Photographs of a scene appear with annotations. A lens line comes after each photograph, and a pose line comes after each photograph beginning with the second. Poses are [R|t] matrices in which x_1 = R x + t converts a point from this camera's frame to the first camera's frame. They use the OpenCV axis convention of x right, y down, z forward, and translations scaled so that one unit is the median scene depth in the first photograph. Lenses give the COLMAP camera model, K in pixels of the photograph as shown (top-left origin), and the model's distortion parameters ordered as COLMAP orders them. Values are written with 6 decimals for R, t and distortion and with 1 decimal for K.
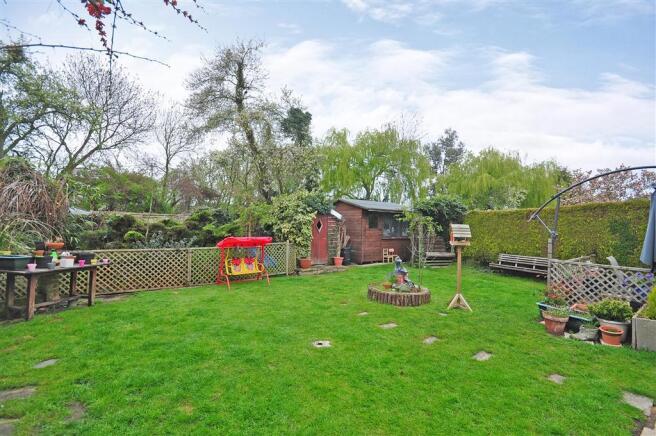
lens RADIAL K [[290.3, 0, 333.5], [0, 290.3, 224.8], [0, 0, 1]] dist [0.000861, -0.010192]
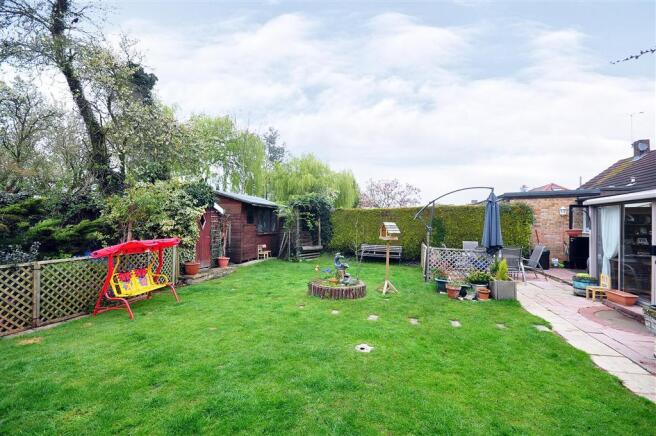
lens RADIAL K [[290.3, 0, 333.5], [0, 290.3, 224.8], [0, 0, 1]] dist [0.000861, -0.010192]
pose [[0.778631, -0.007882, 0.627432, -0.301836], [-0.007772, 0.999723, 0.022203, -0.009885], [-0.627434, -0.022164, 0.778354, 0.131140]]
